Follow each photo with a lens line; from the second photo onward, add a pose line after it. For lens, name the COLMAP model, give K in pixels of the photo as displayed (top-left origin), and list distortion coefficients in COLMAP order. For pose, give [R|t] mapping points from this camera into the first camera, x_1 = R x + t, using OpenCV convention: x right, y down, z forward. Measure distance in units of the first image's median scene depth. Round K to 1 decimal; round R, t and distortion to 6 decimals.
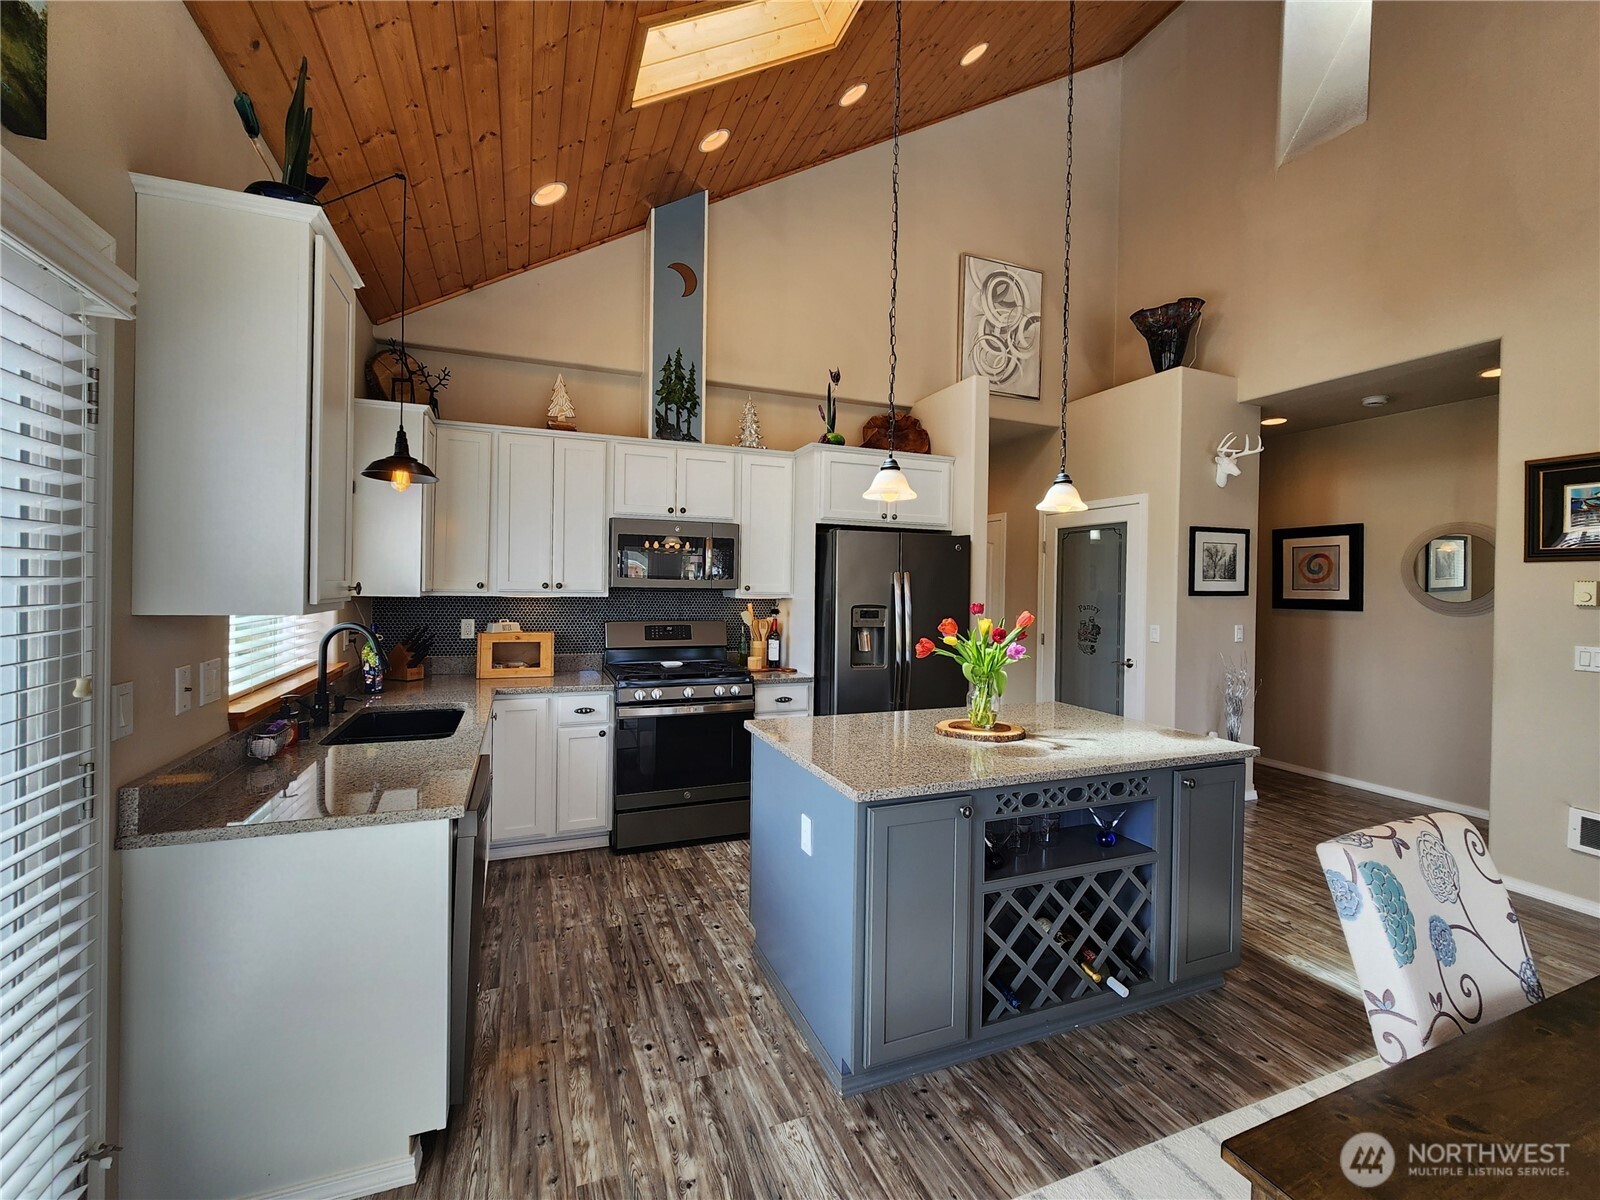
lens RADIAL K [[696.2, 0, 772.5], [0, 696.2, 579.4], [0, 0, 1]] dist [0.003834, 0.000320]
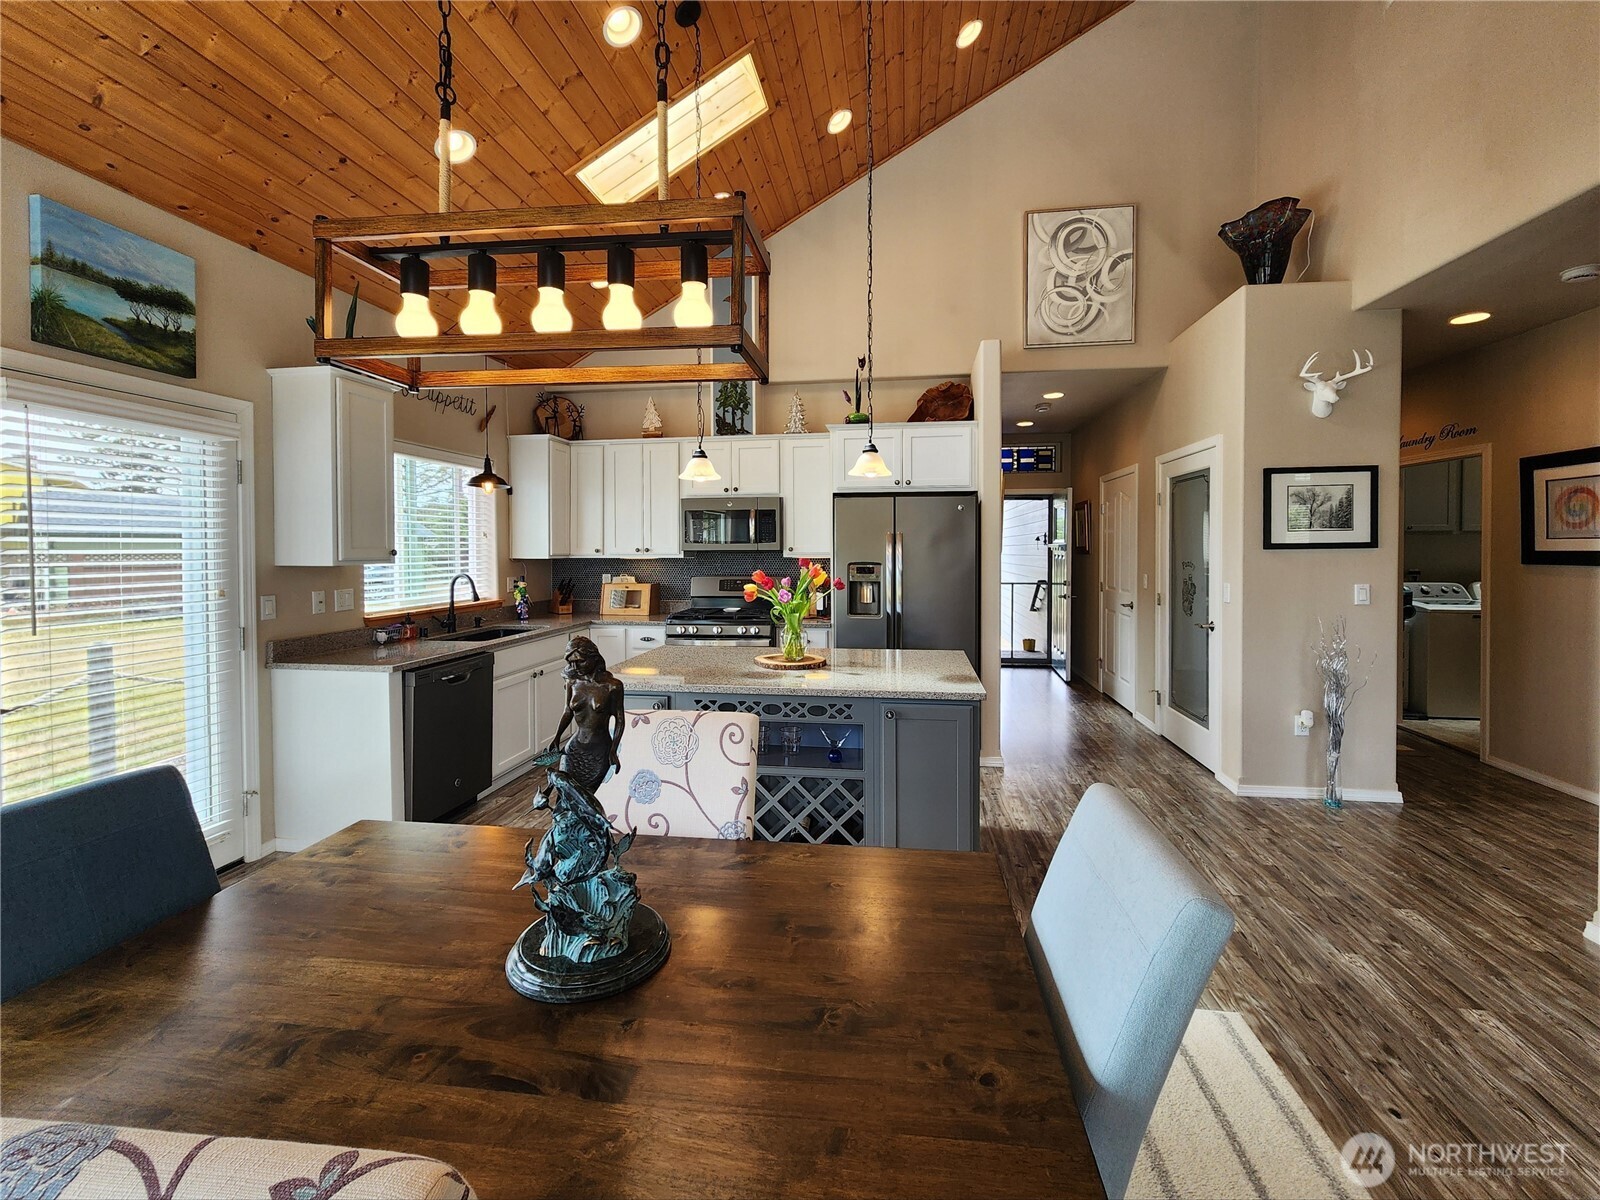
lens RADIAL K [[660.0, 0, 792.7], [0, 660.0, 557.8], [0, 0, 1]] dist [-0.002699, -0.000300]
pose [[0.867084, -0.011750, -0.498024, 0.531473], [0.021999, 0.999650, 0.014717, 0.010210], [0.497677, -0.023717, 0.867038, -0.001195]]
